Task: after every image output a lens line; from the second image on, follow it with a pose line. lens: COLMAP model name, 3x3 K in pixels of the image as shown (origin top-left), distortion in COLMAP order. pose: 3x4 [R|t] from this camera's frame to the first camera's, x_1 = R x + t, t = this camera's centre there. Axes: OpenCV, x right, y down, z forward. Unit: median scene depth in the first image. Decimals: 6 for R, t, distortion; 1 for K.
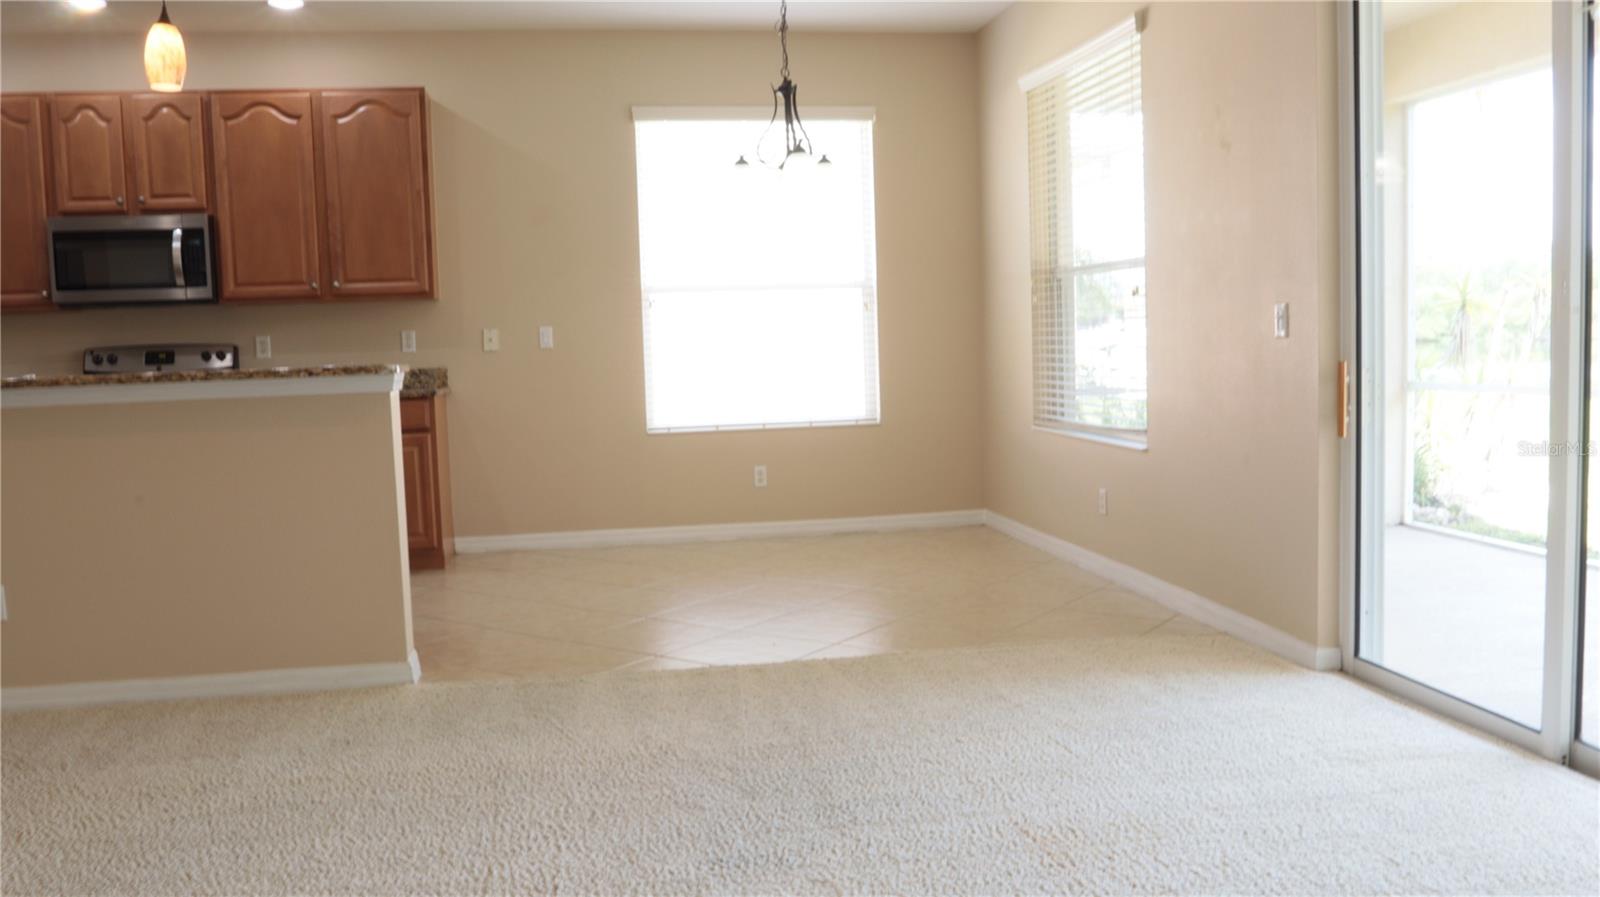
lens RADIAL K [[1259.0, 0, 793.4], [0, 1259.0, 436.8], [0, 0, 1]] dist [-0.076069, 0.045958]
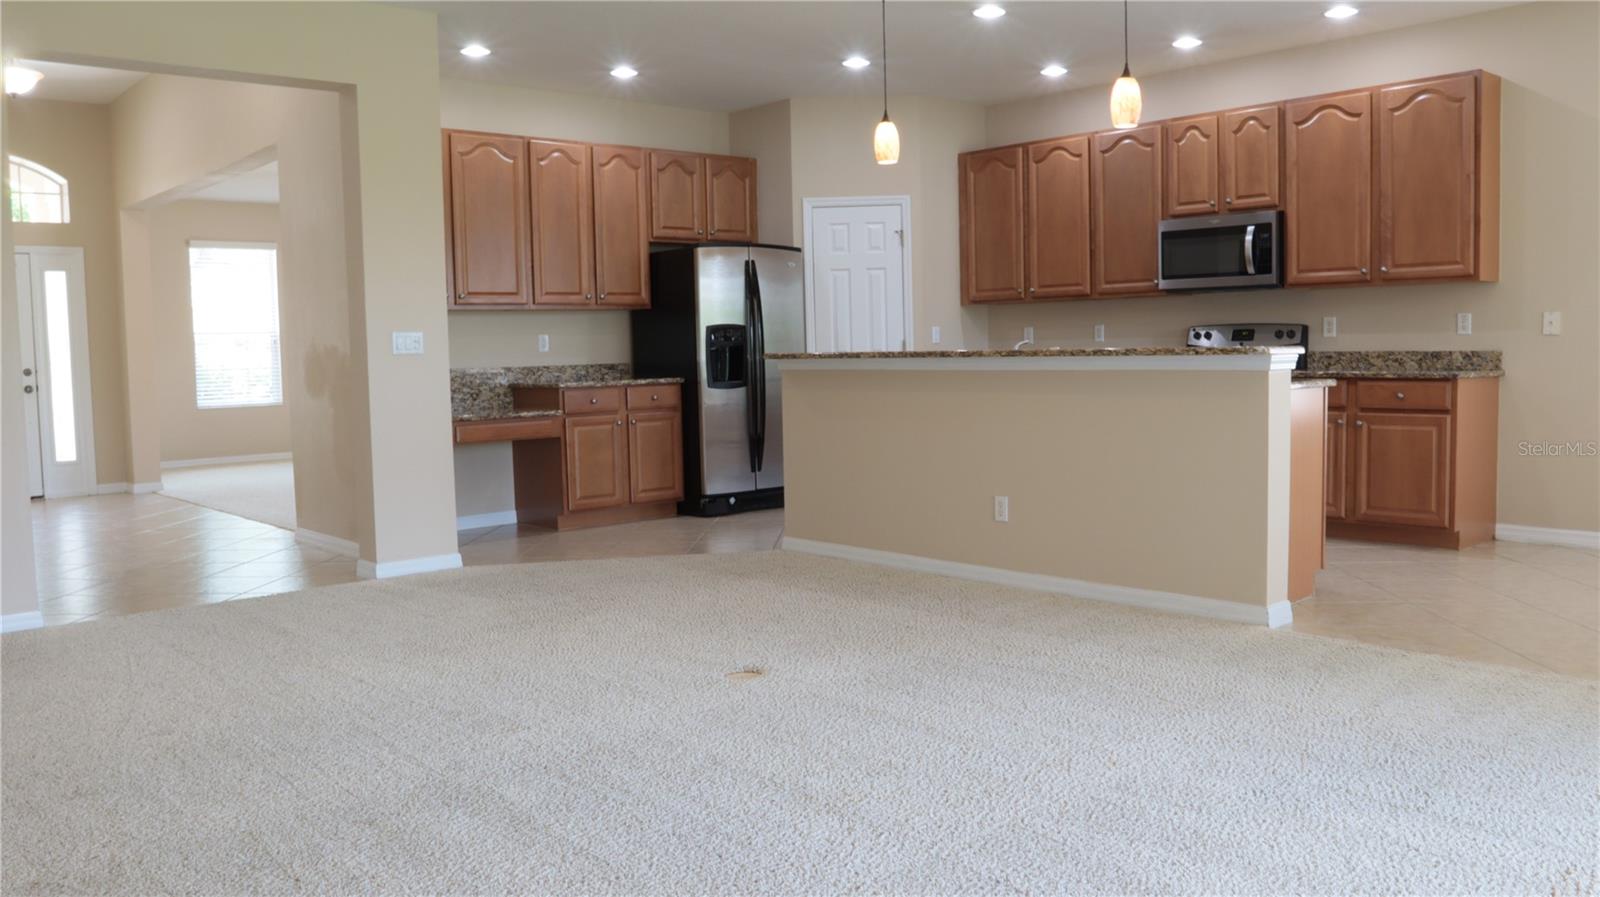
lens RADIAL K [[1259.0, 0, 795.0], [0, 1259.0, 442.0], [0, 0, 1]] dist [-0.076069, 0.045958]
pose [[0.538975, 0.084510, -0.838071, 0.265980], [-0.062031, 0.996235, 0.060566, -0.008570], [0.840034, 0.019343, 0.542188, 0.008984]]
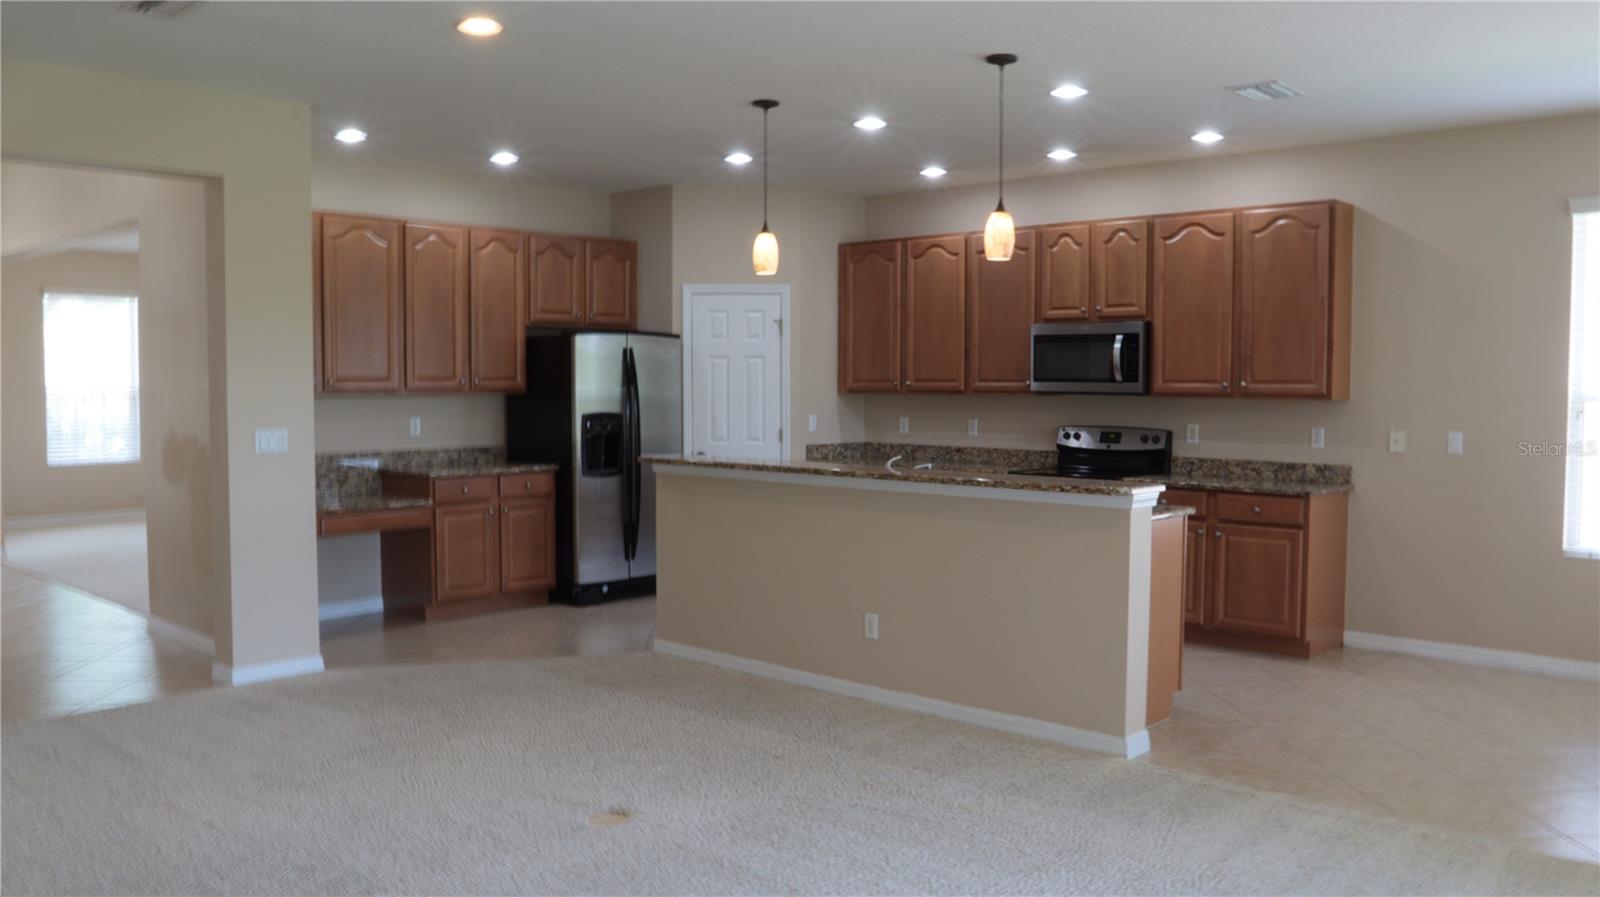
lens RADIAL K [[1259.0, 0, 795.7], [0, 1259.0, 452.5], [0, 0, 1]] dist [-0.076069, 0.045958]
pose [[0.615177, 0.079361, -0.784384, 0.265150], [-0.085933, 0.995743, 0.033349, -0.066377], [0.783691, 0.046889, 0.619378, 0.009969]]
